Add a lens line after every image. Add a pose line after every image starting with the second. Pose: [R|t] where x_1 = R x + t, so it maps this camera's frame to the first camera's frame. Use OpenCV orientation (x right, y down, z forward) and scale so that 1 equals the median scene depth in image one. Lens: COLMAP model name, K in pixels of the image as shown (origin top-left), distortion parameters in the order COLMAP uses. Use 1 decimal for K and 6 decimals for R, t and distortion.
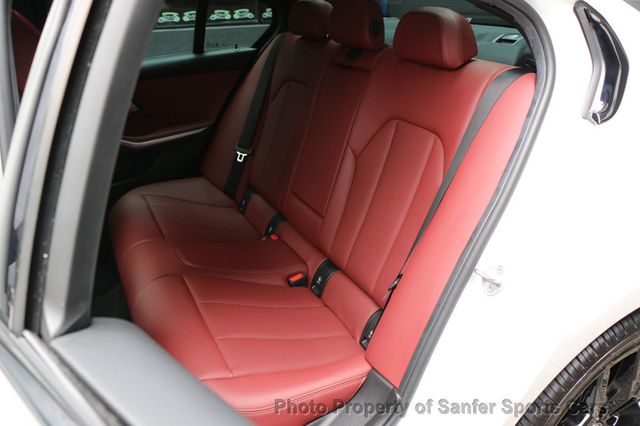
lens RADIAL K [[534.9, 0, 319.6], [0, 534.9, 213.5], [0, 0, 1]] dist [-0.134038, 0.019882]
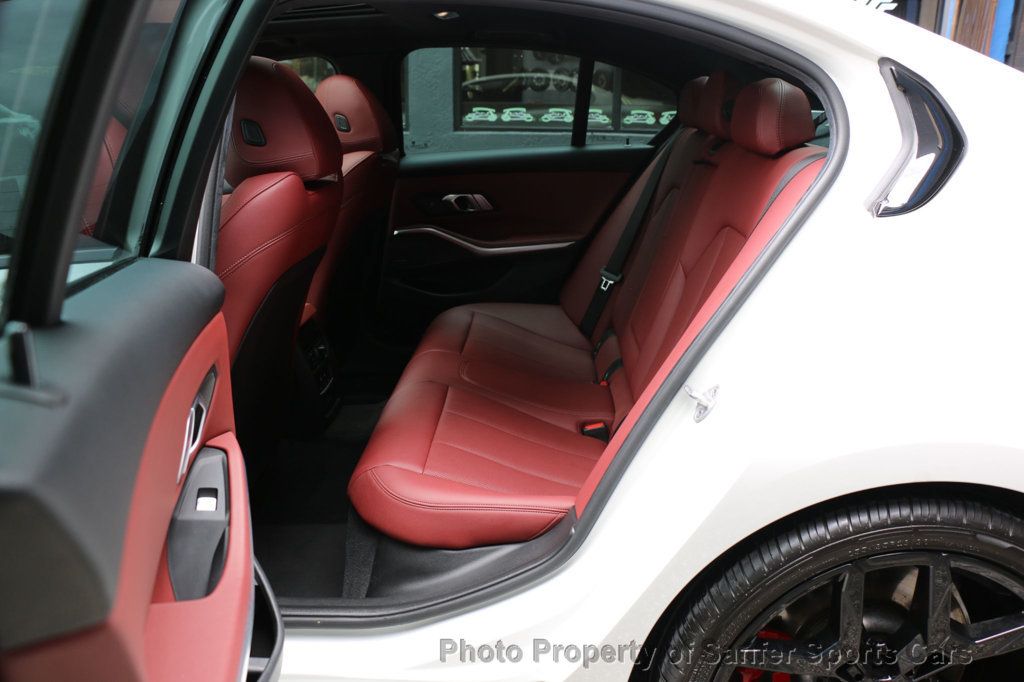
lens RADIAL K [[855.9, 0, 509.8], [0, 855.9, 342.5], [0, 0, 1]] dist [-0.134038, 0.019882]
pose [[0.878990, 0.149436, -0.452819, 0.290343], [-0.201794, 0.976973, -0.069300, 0.084863], [0.432037, 0.152290, 0.888905, -0.114067]]
